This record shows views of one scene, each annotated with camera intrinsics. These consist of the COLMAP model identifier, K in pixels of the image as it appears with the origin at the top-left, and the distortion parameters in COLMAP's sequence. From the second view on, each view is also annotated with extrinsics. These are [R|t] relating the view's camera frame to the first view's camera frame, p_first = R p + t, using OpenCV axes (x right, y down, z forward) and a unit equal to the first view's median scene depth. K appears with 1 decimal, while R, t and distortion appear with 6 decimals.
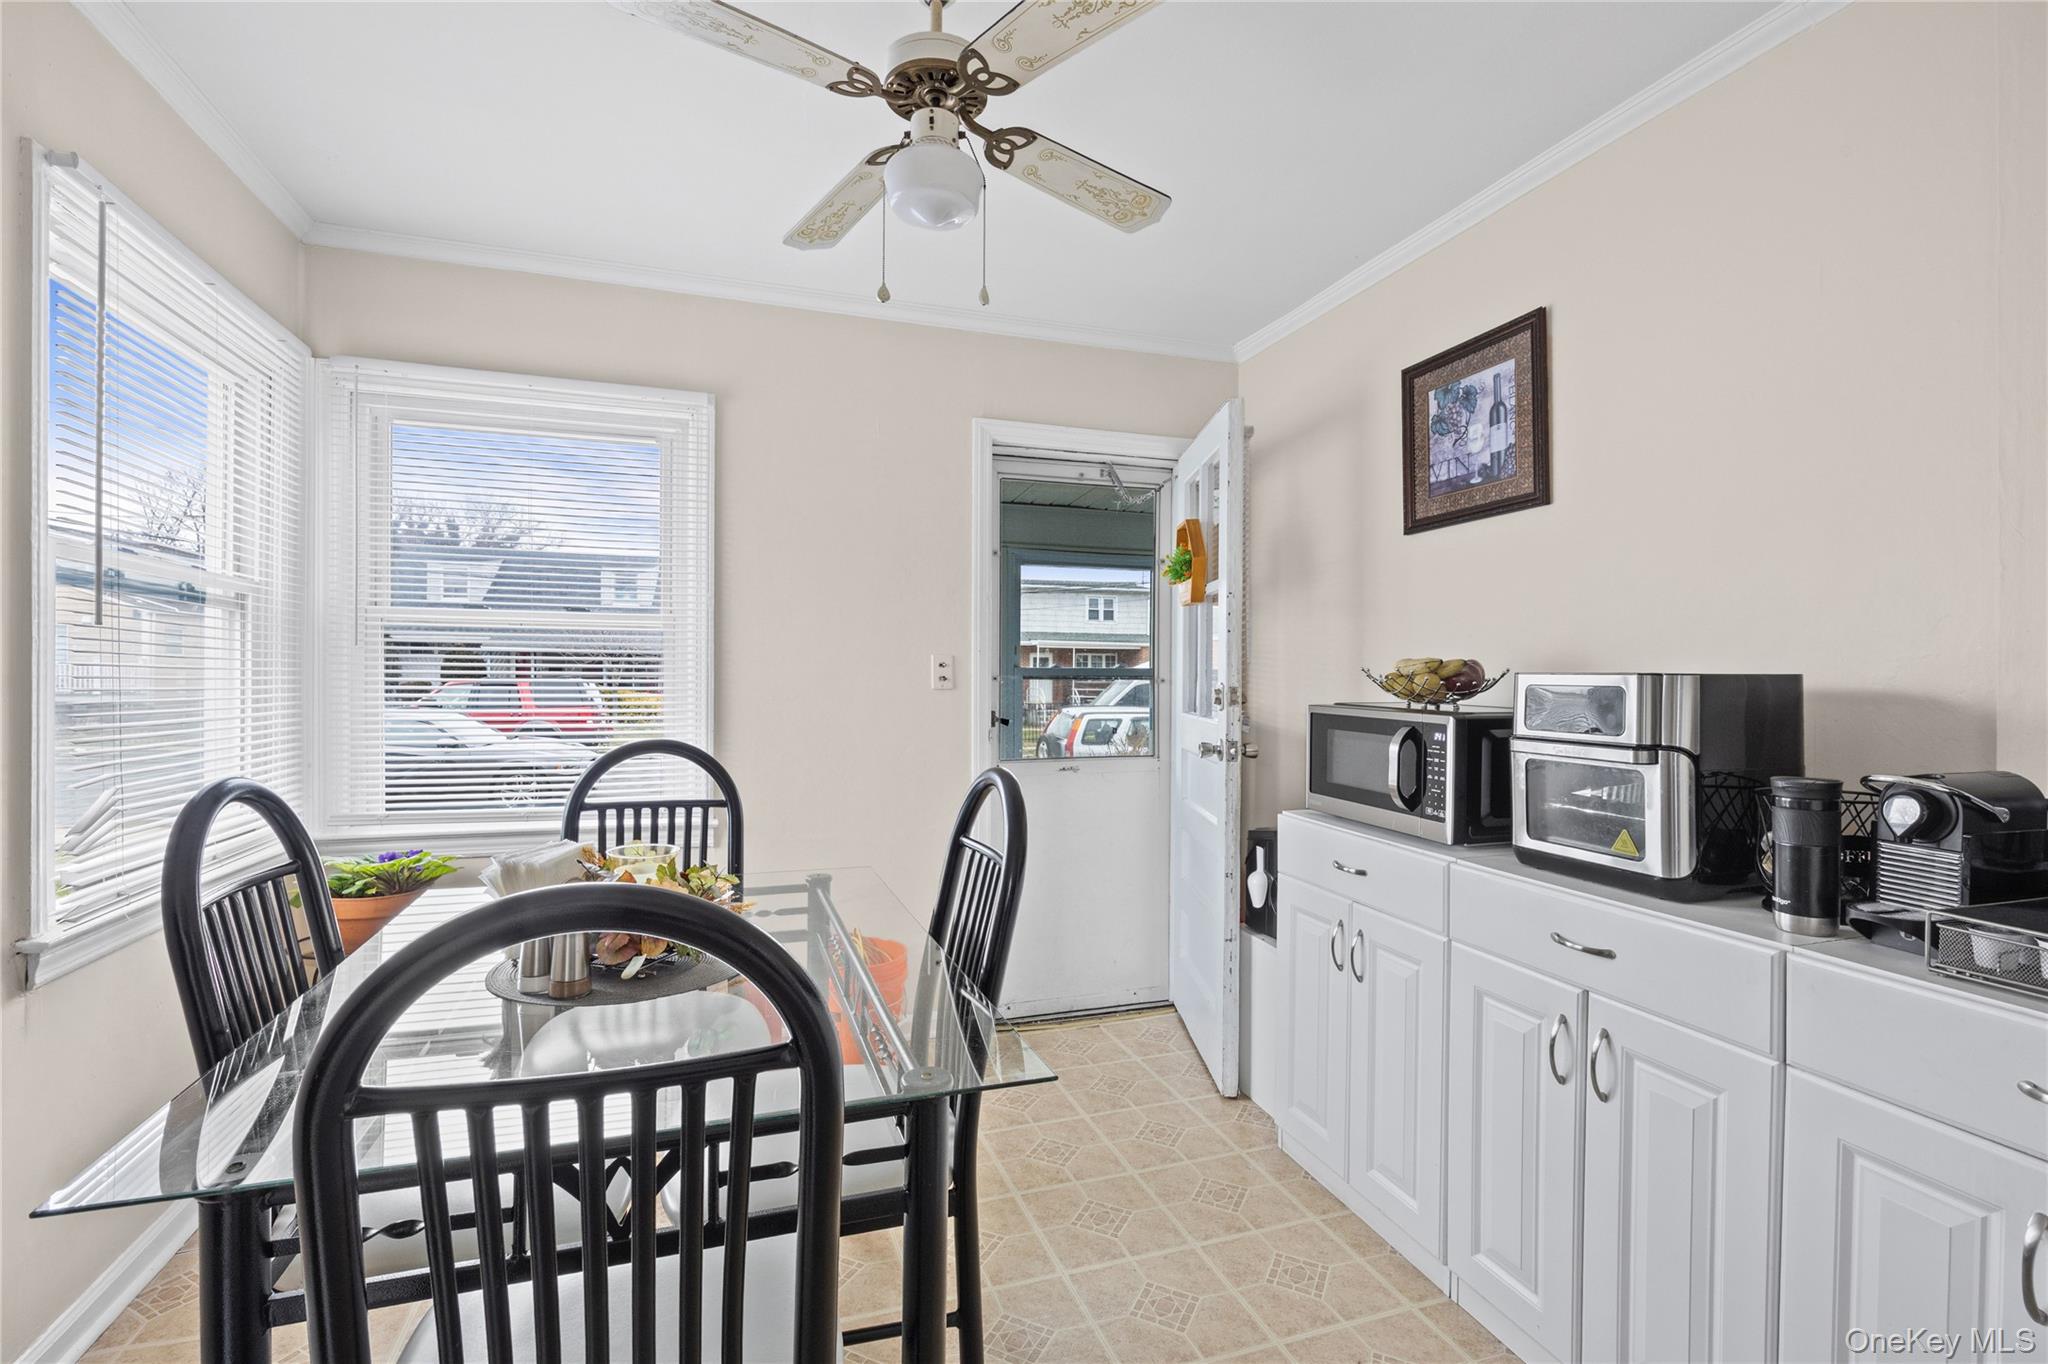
lens RADIAL K [[919.7, 0, 1021.3], [0, 919.7, 688.9], [0, 0, 1]] dist [-0.002675, -0.000218]
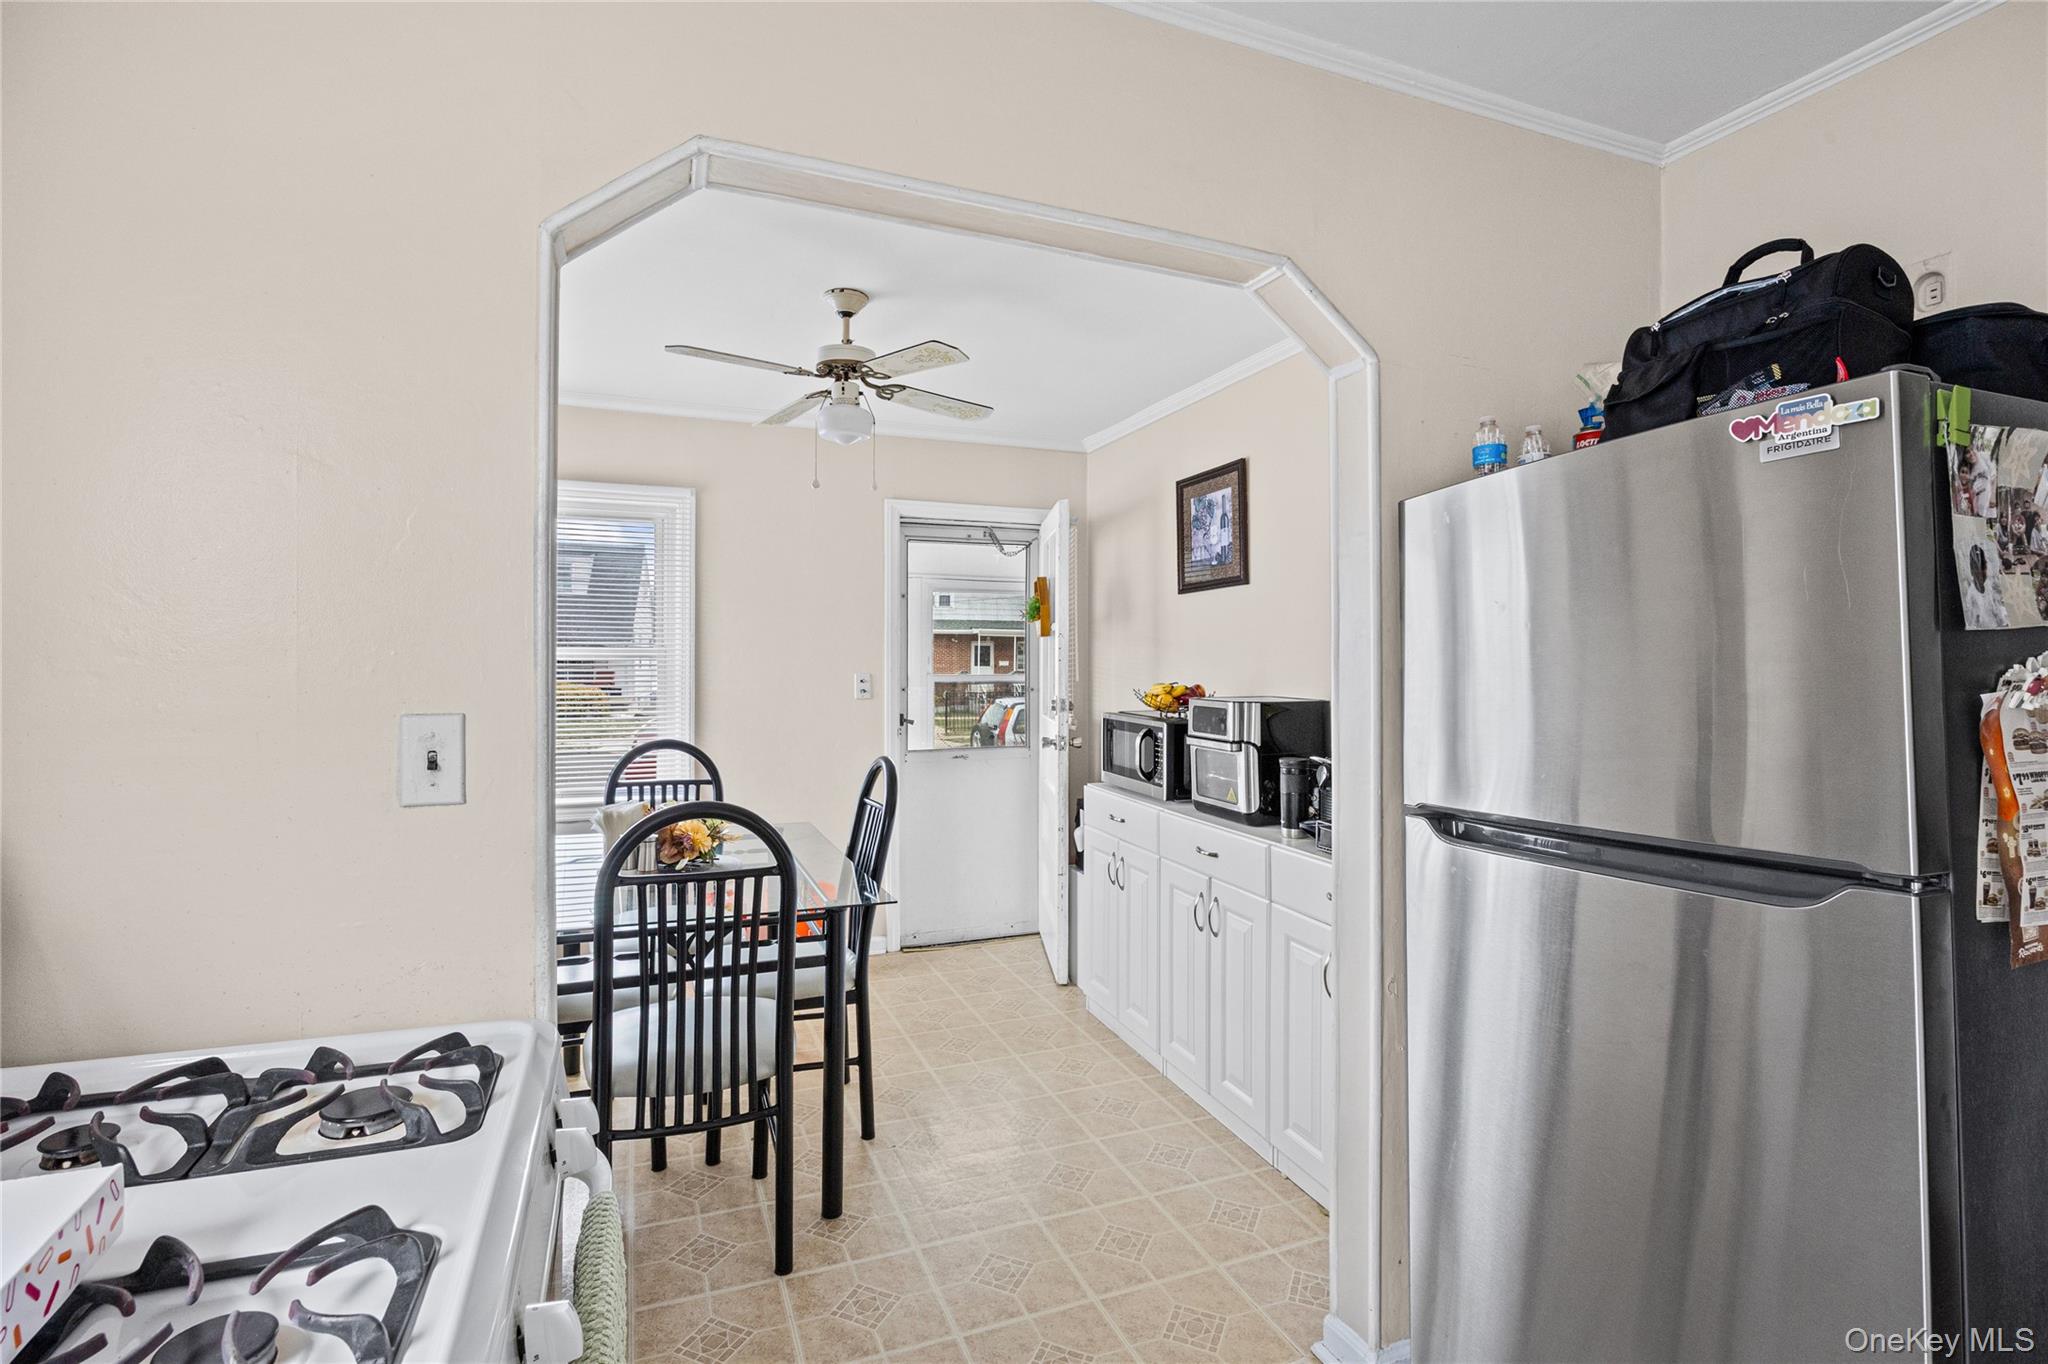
lens RADIAL K [[954.2, 0, 1020.4], [0, 954.2, 663.5], [0, 0, 1]] dist [-0.001461, -0.000128]
pose [[0.998567, -0.003902, 0.053374, 0.100343], [0.004455, 0.999938, -0.010243, -0.050798], [-0.053331, 0.010466, 0.998522, -0.590641]]
